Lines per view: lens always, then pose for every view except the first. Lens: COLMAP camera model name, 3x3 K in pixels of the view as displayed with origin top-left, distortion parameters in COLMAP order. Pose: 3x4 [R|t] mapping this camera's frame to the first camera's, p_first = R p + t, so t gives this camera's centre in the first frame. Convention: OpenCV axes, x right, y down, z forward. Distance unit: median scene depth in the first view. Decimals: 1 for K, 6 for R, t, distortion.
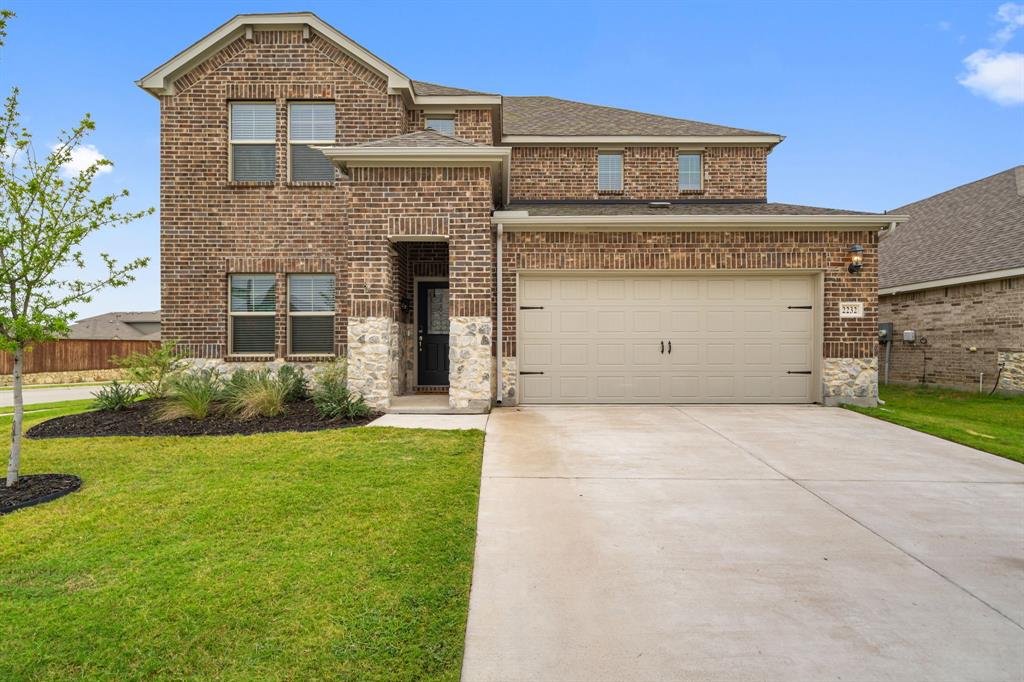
lens RADIAL K [[570.9, 0, 512.0], [0, 570.9, 341.0], [0, 0, 1]] dist [0.015438, 0.000093]
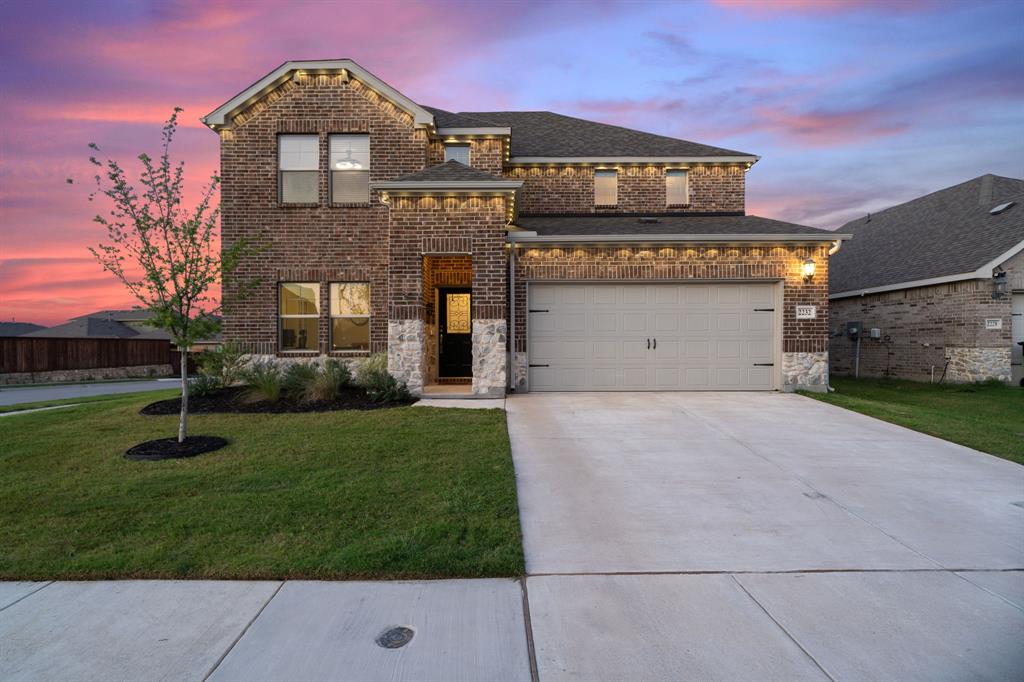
lens RADIAL K [[570.9, 0, 512.0], [0, 570.9, 341.0], [0, 0, 1]] dist [0.015438, 0.000093]
pose [[0.999988, -0.002644, 0.004156, -0.026969], [0.002627, 0.999989, 0.003996, -0.000520], [-0.004166, -0.003985, 0.999983, -0.192963]]
